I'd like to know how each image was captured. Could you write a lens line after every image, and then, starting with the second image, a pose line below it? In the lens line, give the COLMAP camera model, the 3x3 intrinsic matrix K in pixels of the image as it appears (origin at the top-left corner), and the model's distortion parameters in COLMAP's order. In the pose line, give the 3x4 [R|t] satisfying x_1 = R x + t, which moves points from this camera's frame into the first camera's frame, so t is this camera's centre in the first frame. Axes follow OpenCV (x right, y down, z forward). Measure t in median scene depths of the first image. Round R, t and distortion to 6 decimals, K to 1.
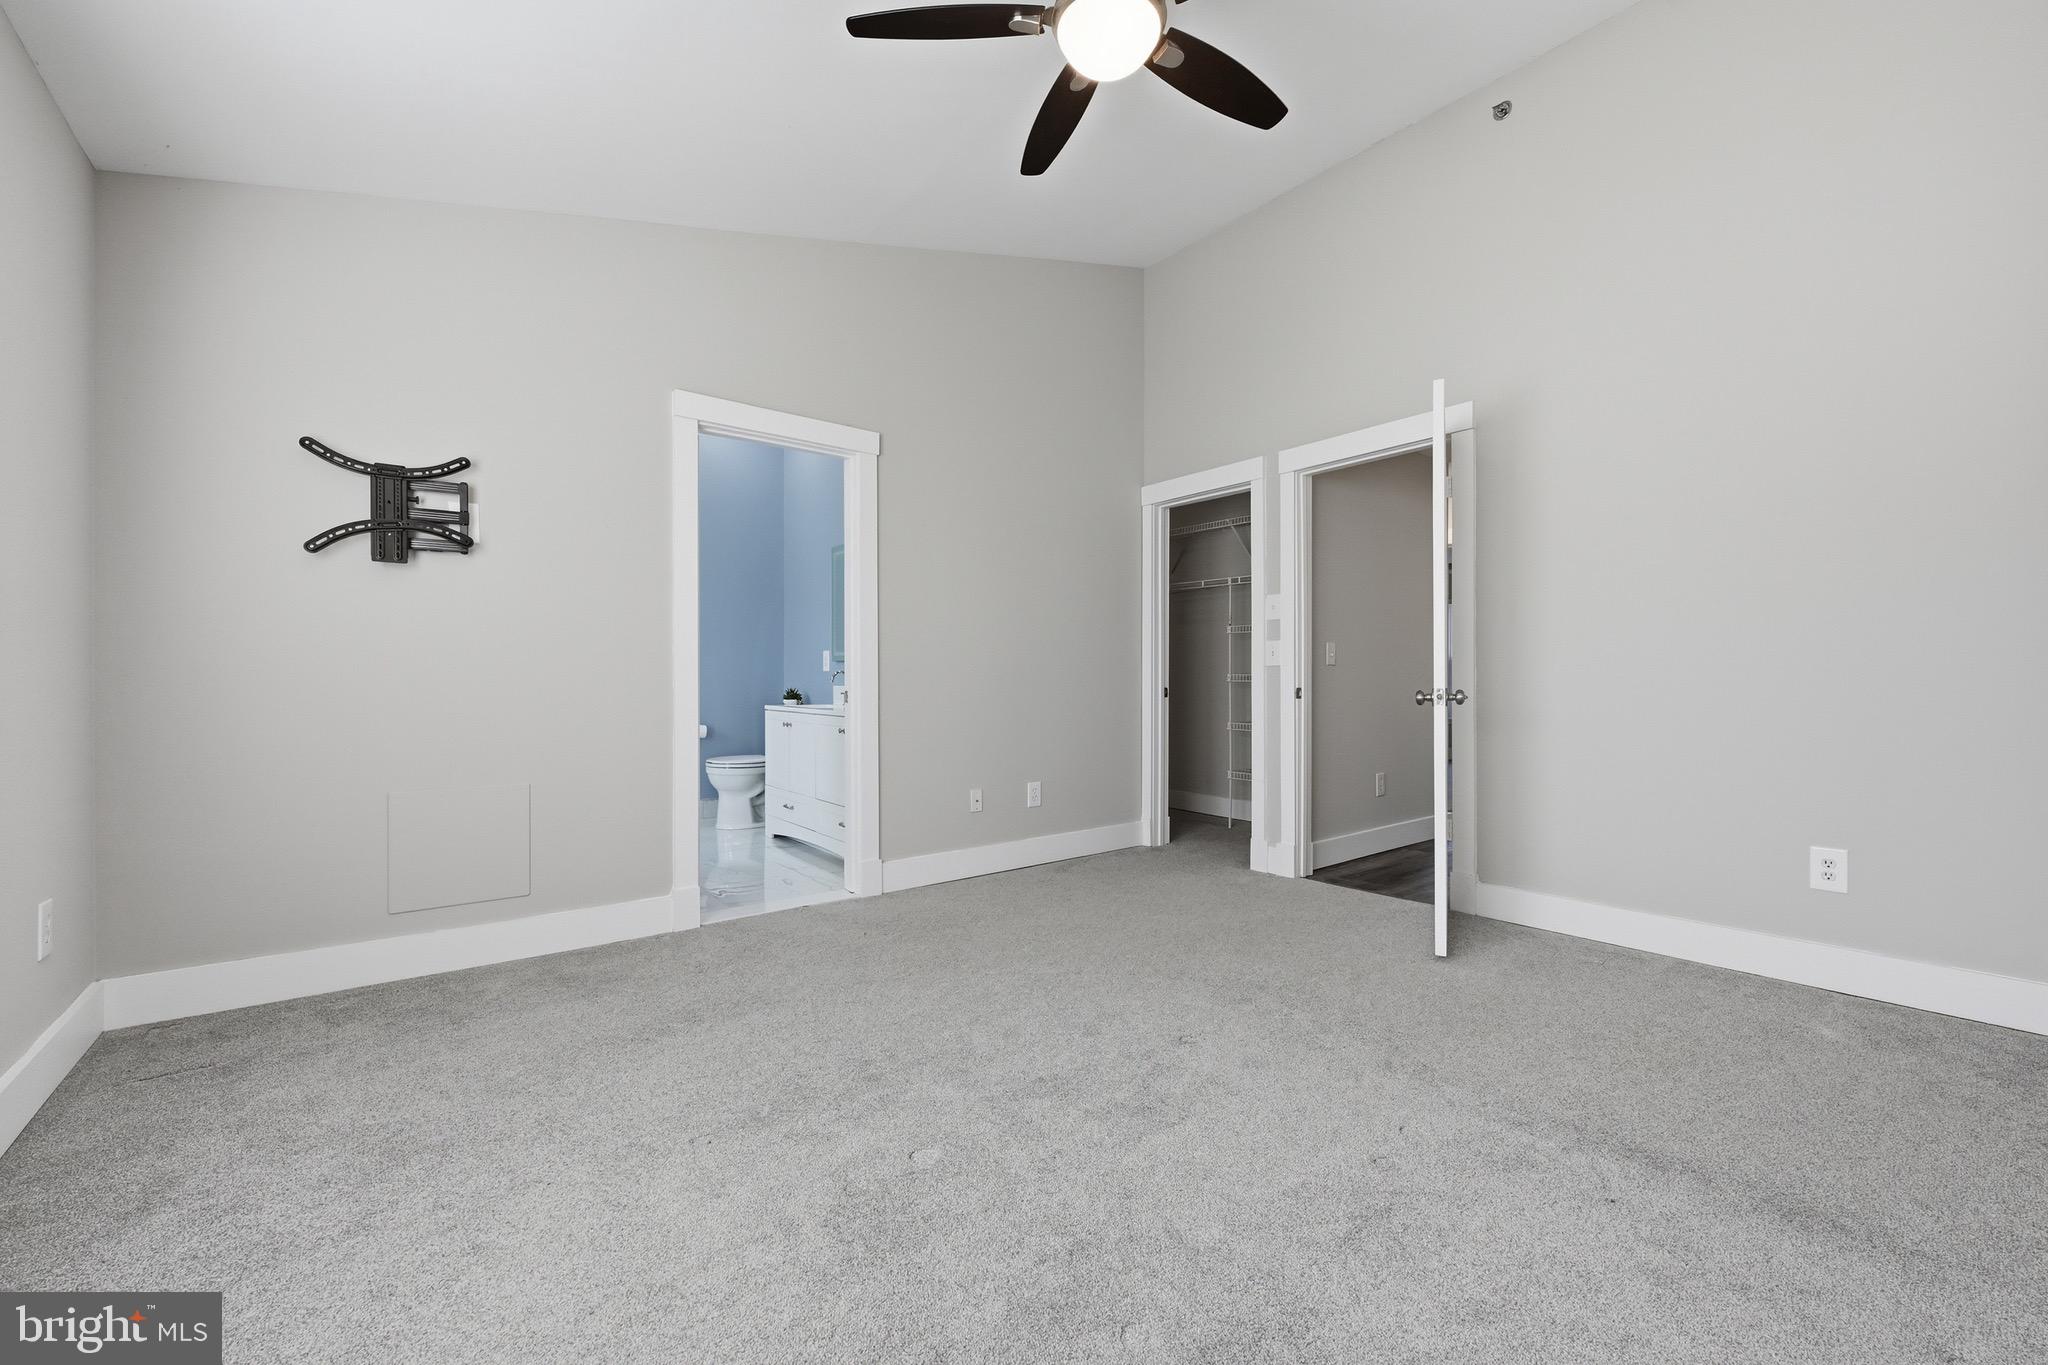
lens RADIAL K [[818.6, 0, 1024.0], [0, 818.6, 682.5], [0, 0, 1]] dist [-0.000199, -0.000039]
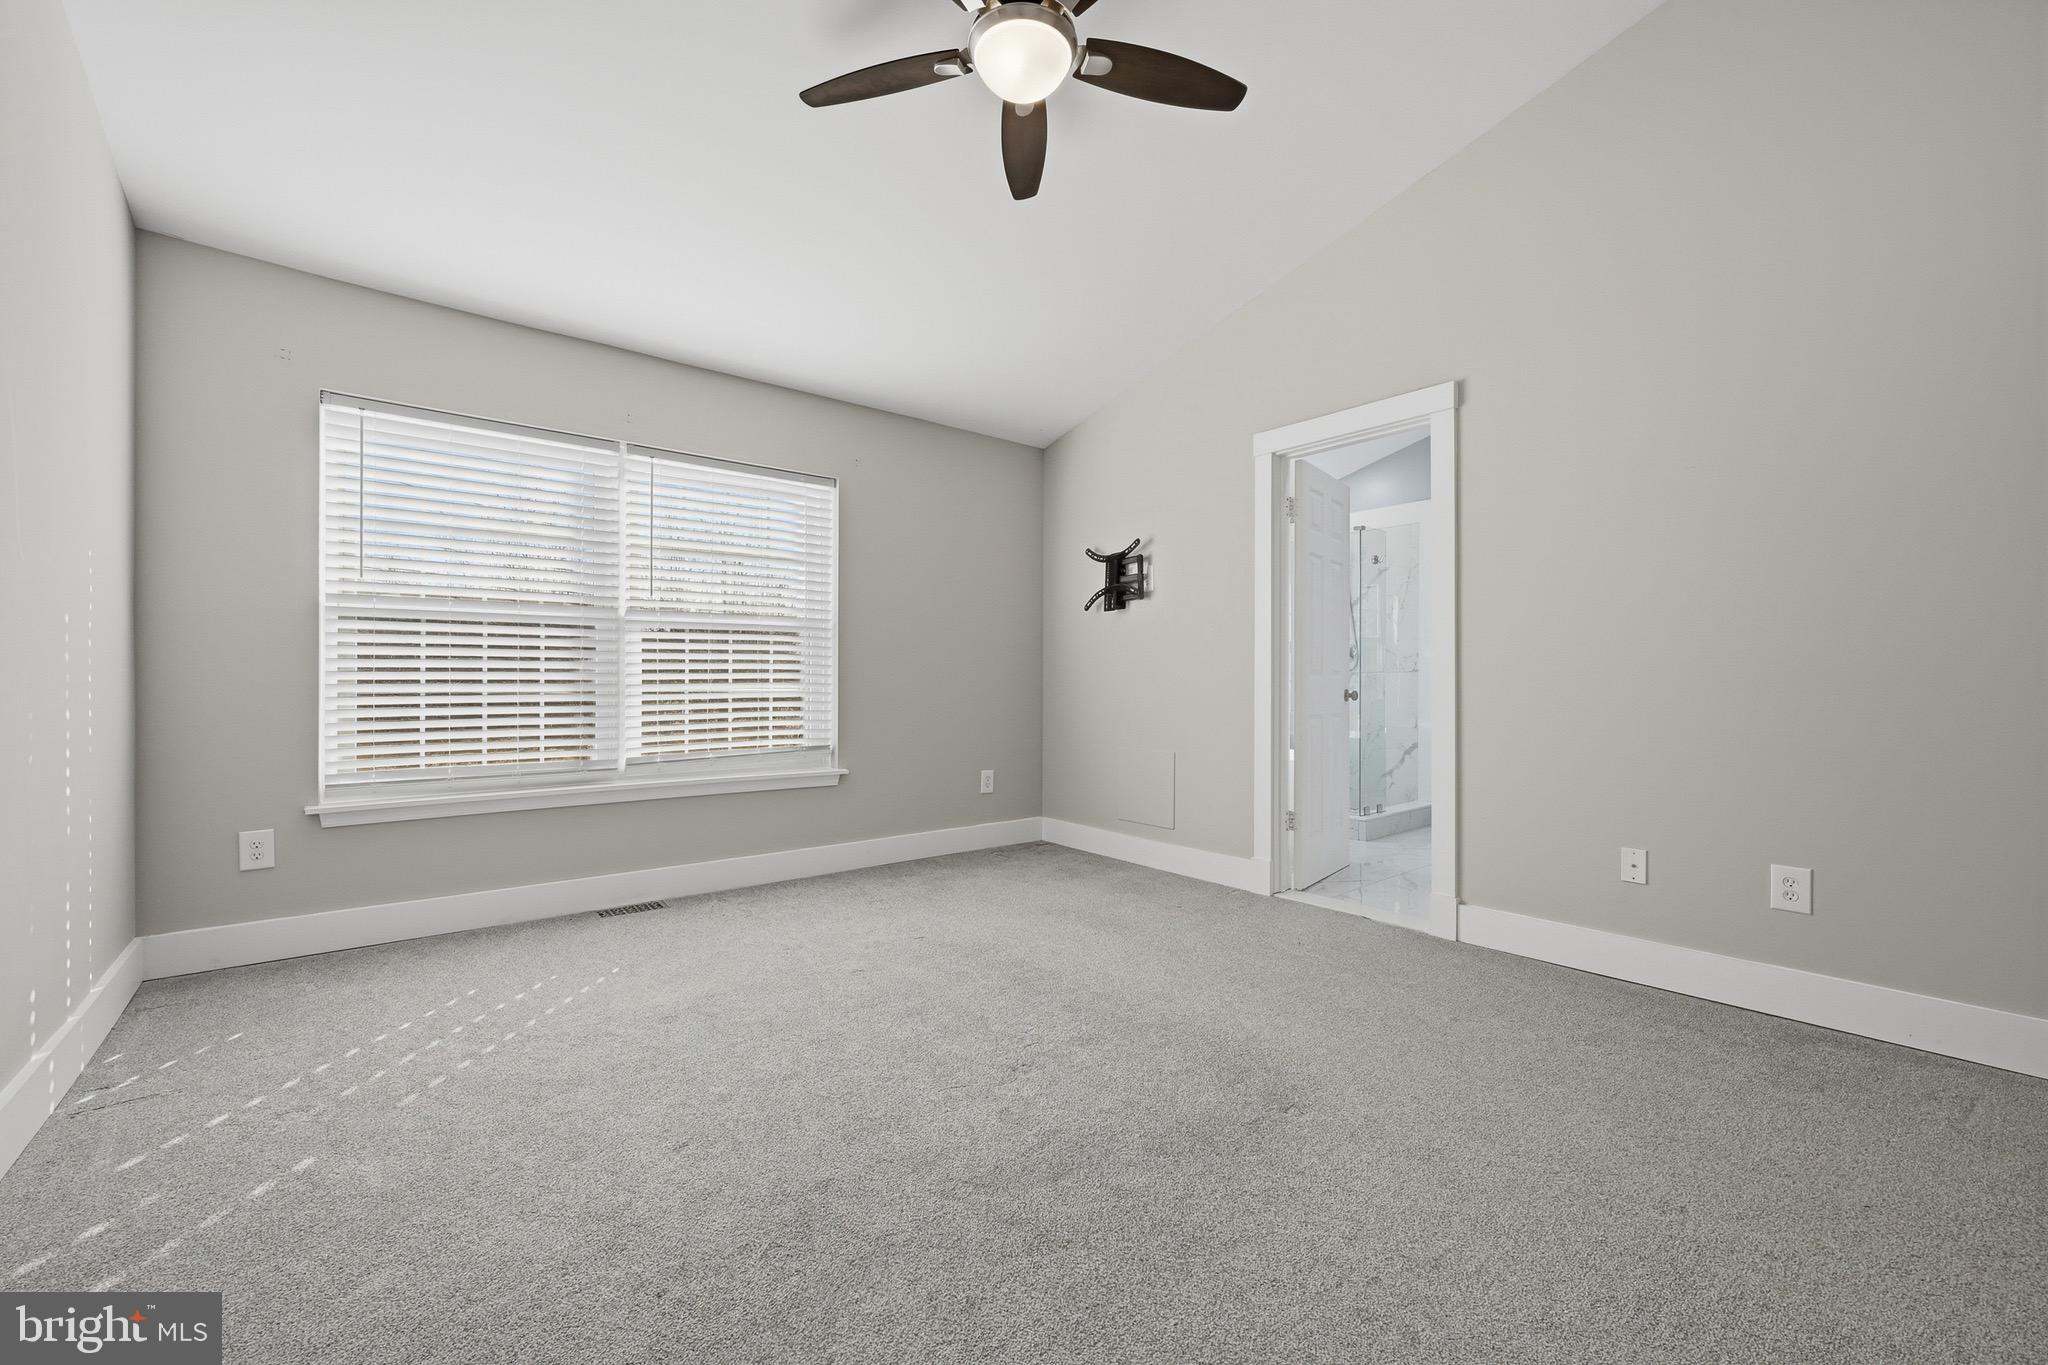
lens RADIAL K [[818.6, 0, 1024.0], [0, 818.6, 682.5], [0, 0, 1]] dist [-0.000199, -0.000039]
pose [[0.004957, 0.007916, -0.999956, 0.915144], [0.003866, 0.999961, 0.007935, -0.012397], [0.999980, -0.003905, 0.004927, 0.797799]]
